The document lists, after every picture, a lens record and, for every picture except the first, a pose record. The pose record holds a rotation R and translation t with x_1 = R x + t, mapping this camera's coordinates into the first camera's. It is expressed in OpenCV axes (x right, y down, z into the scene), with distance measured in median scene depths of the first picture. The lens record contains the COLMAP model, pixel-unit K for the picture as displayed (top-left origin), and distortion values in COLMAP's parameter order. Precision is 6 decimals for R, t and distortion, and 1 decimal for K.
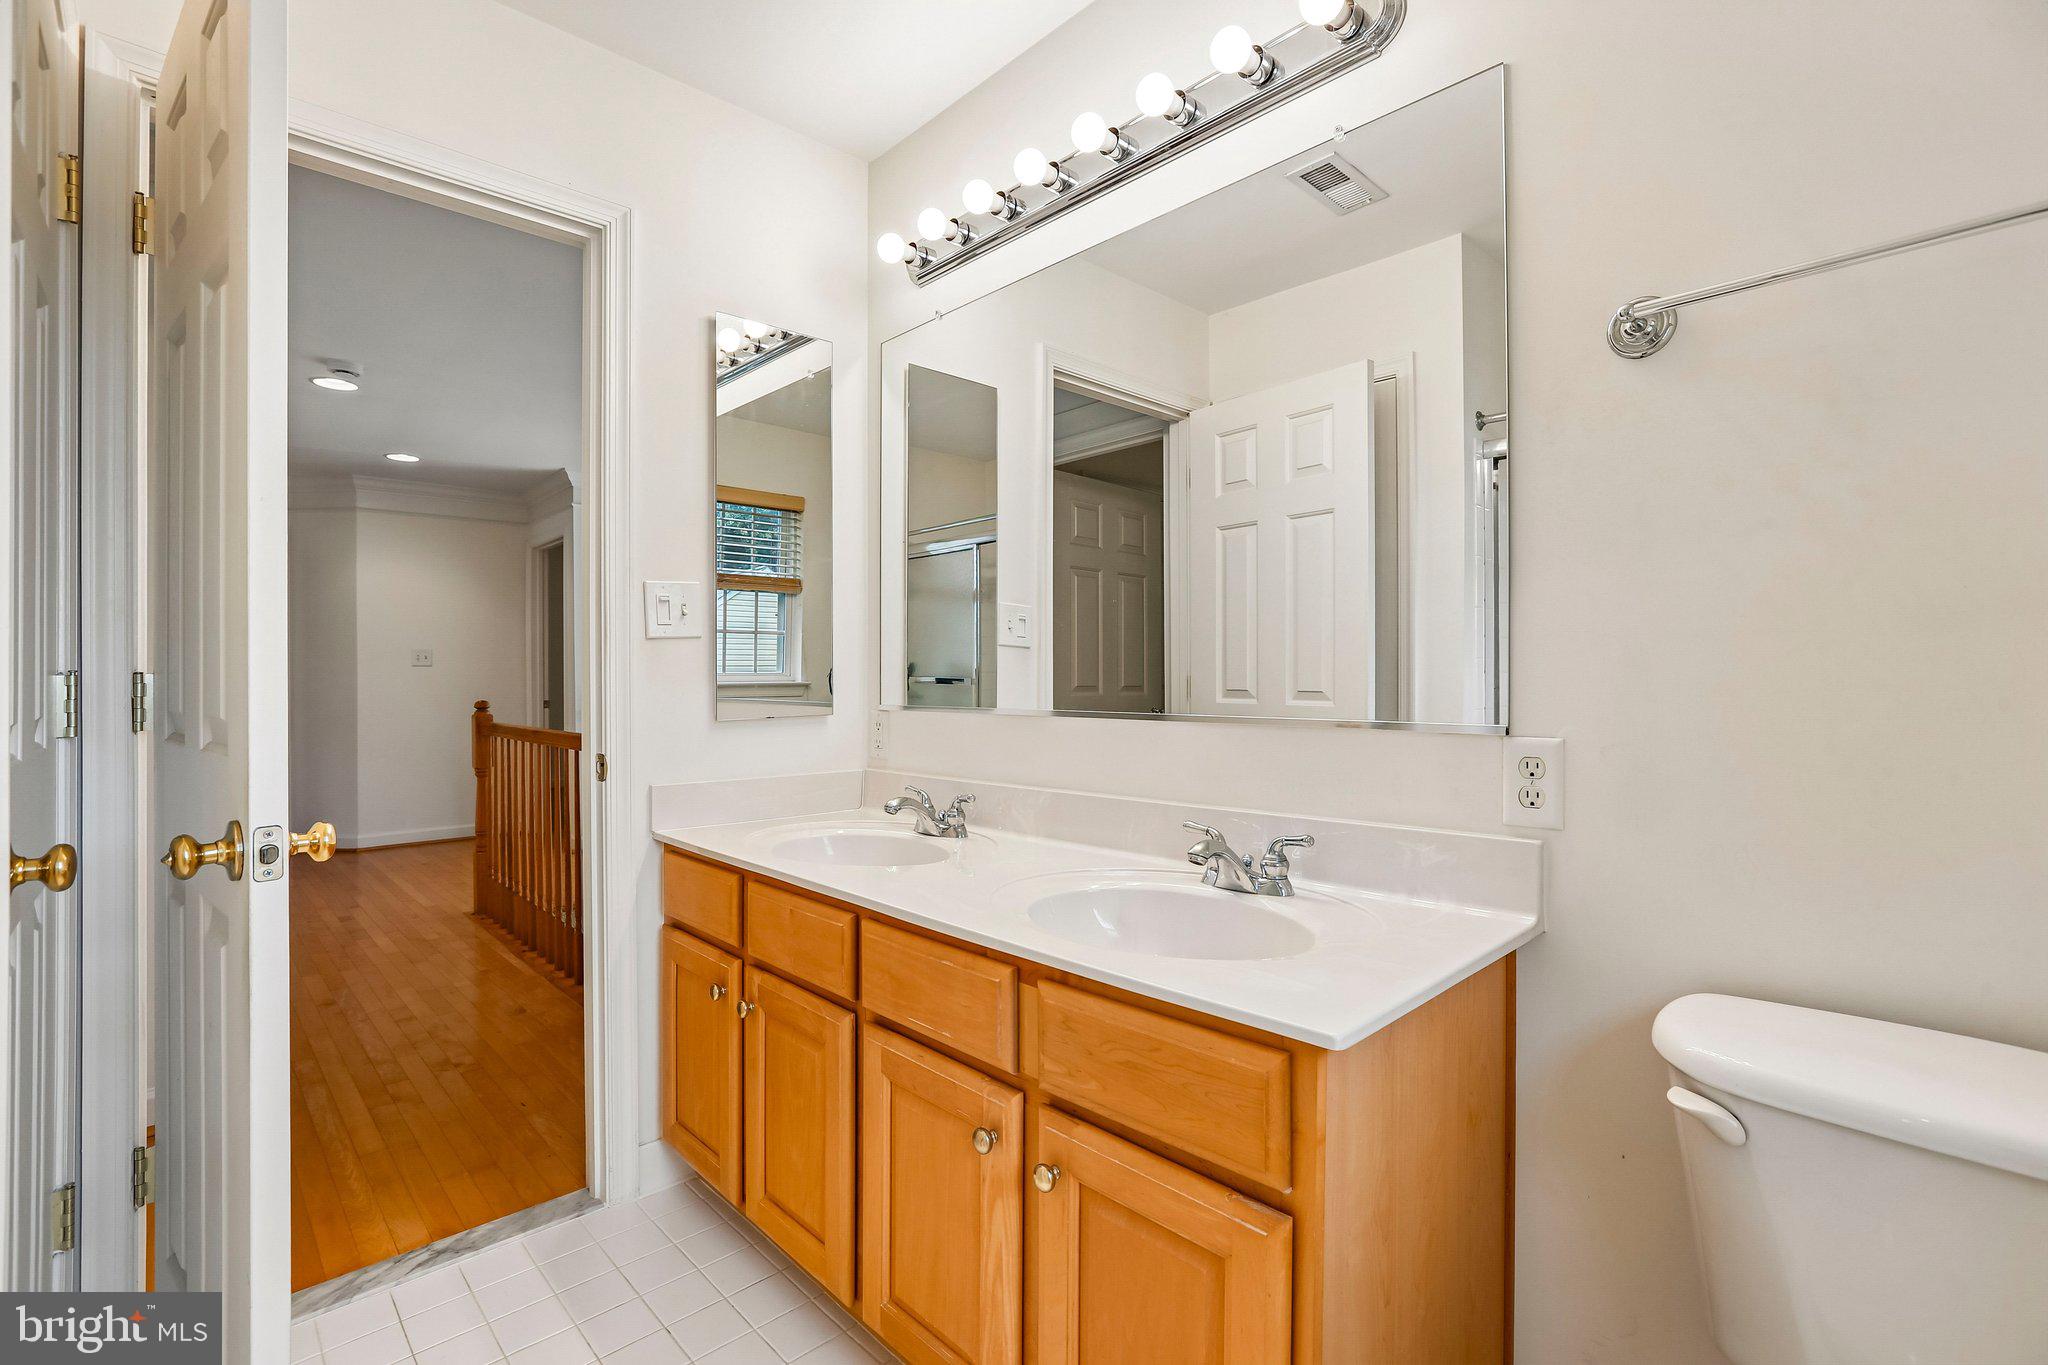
lens RADIAL K [[932.3, 0, 1025.0], [0, 932.3, 680.5], [0, 0, 1]] dist [-0.029456, 0.004327]
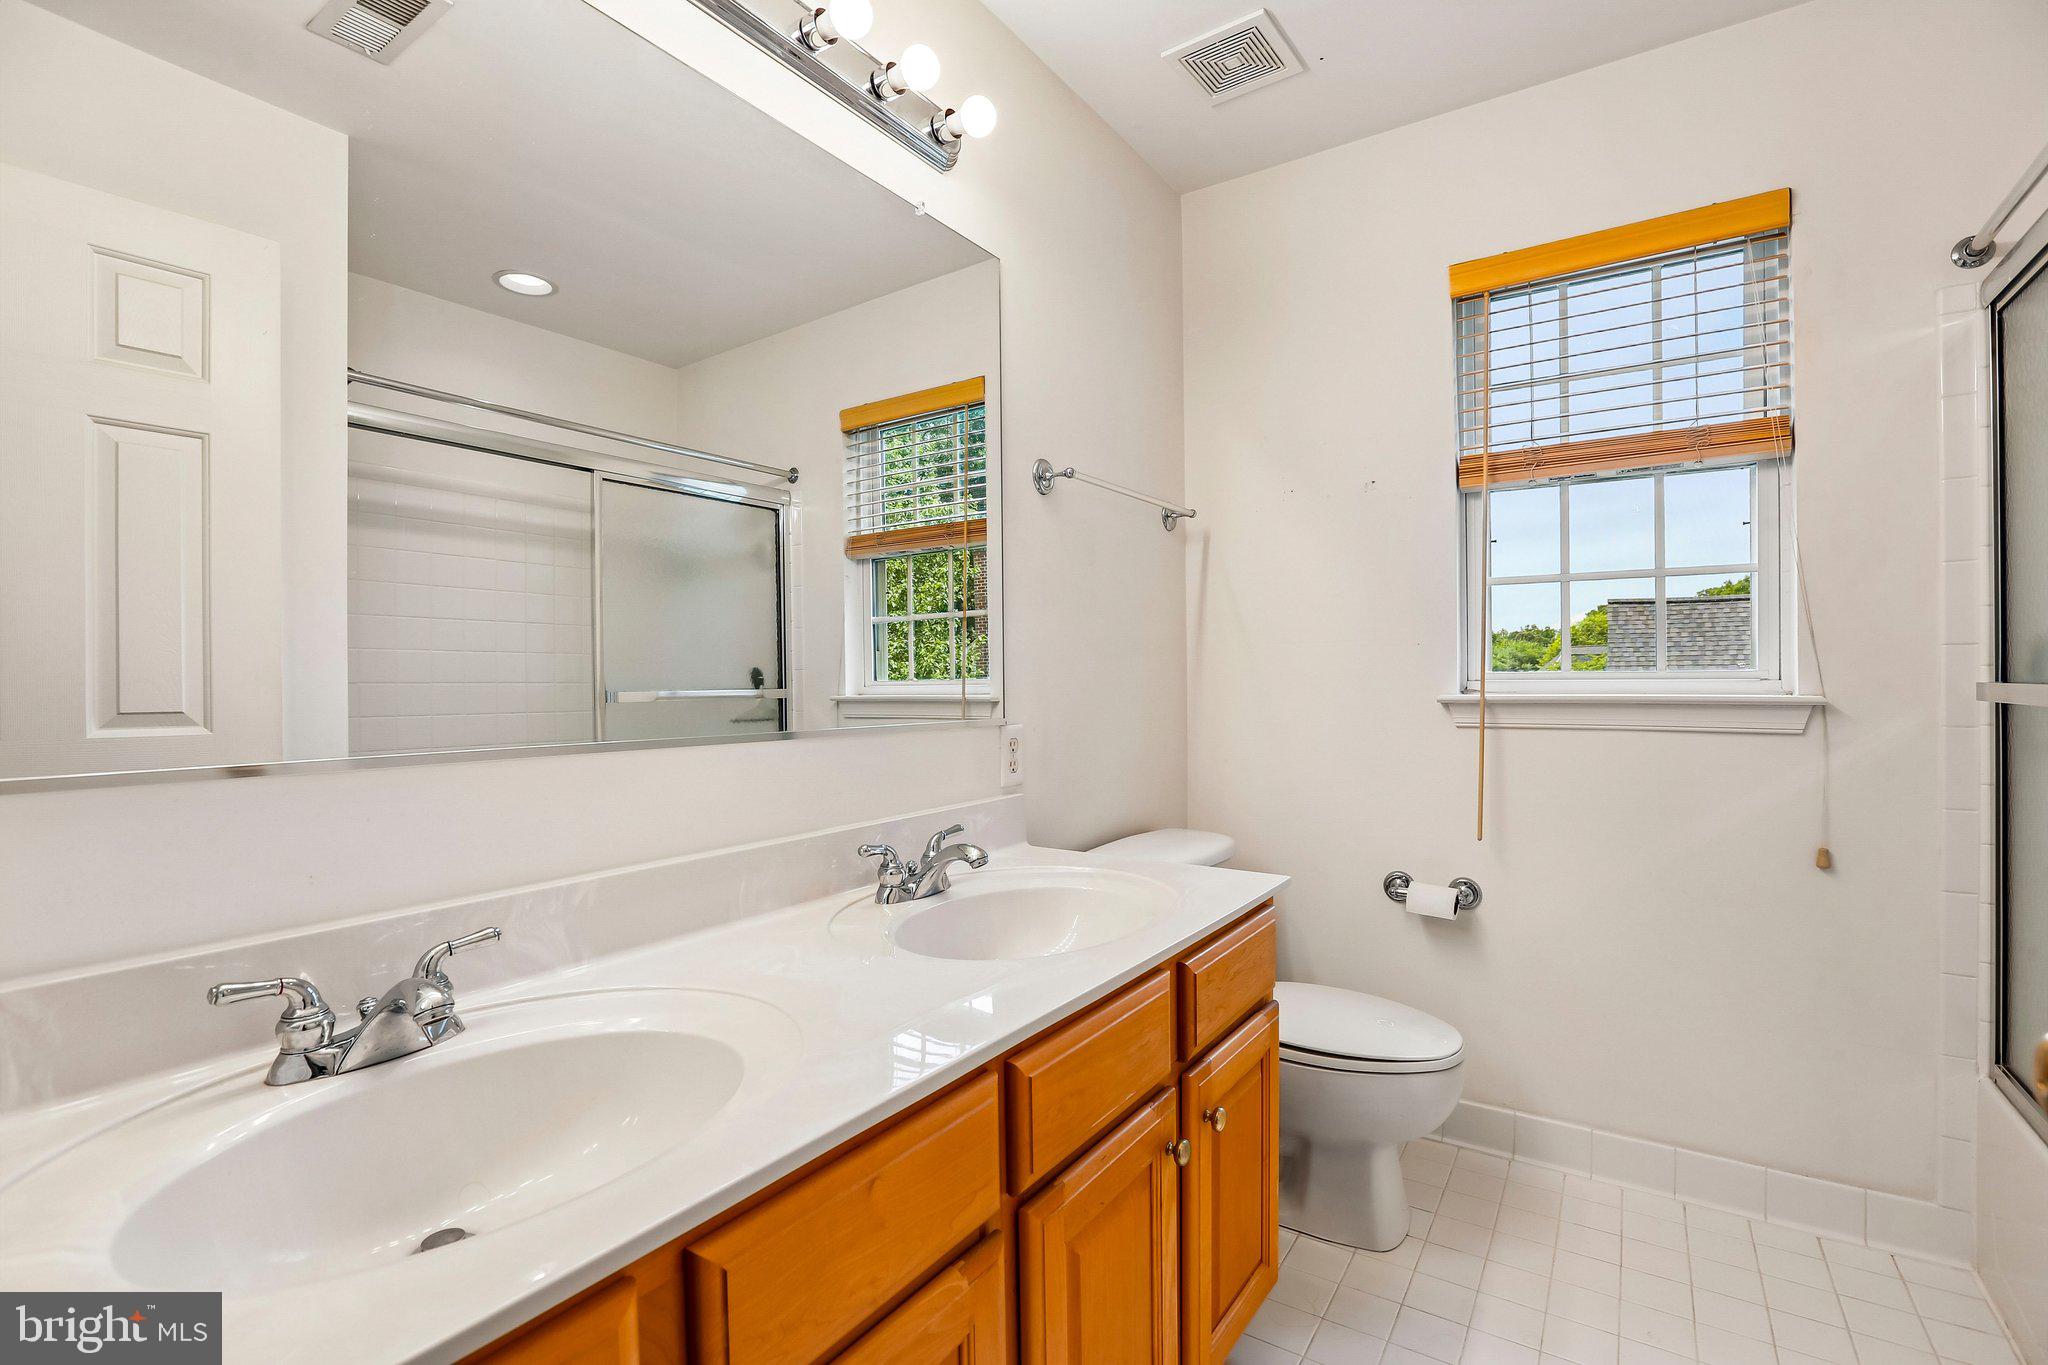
lens RADIAL K [[932.3, 0, 1022.1], [0, 932.3, 681.9], [0, 0, 1]] dist [-0.029456, 0.004327]
pose [[-0.186890, -0.001650, 0.982379, -0.707240], [0.009369, 0.999950, 0.003462, -0.009574], [-0.982336, 0.009851, -0.186866, 0.969106]]
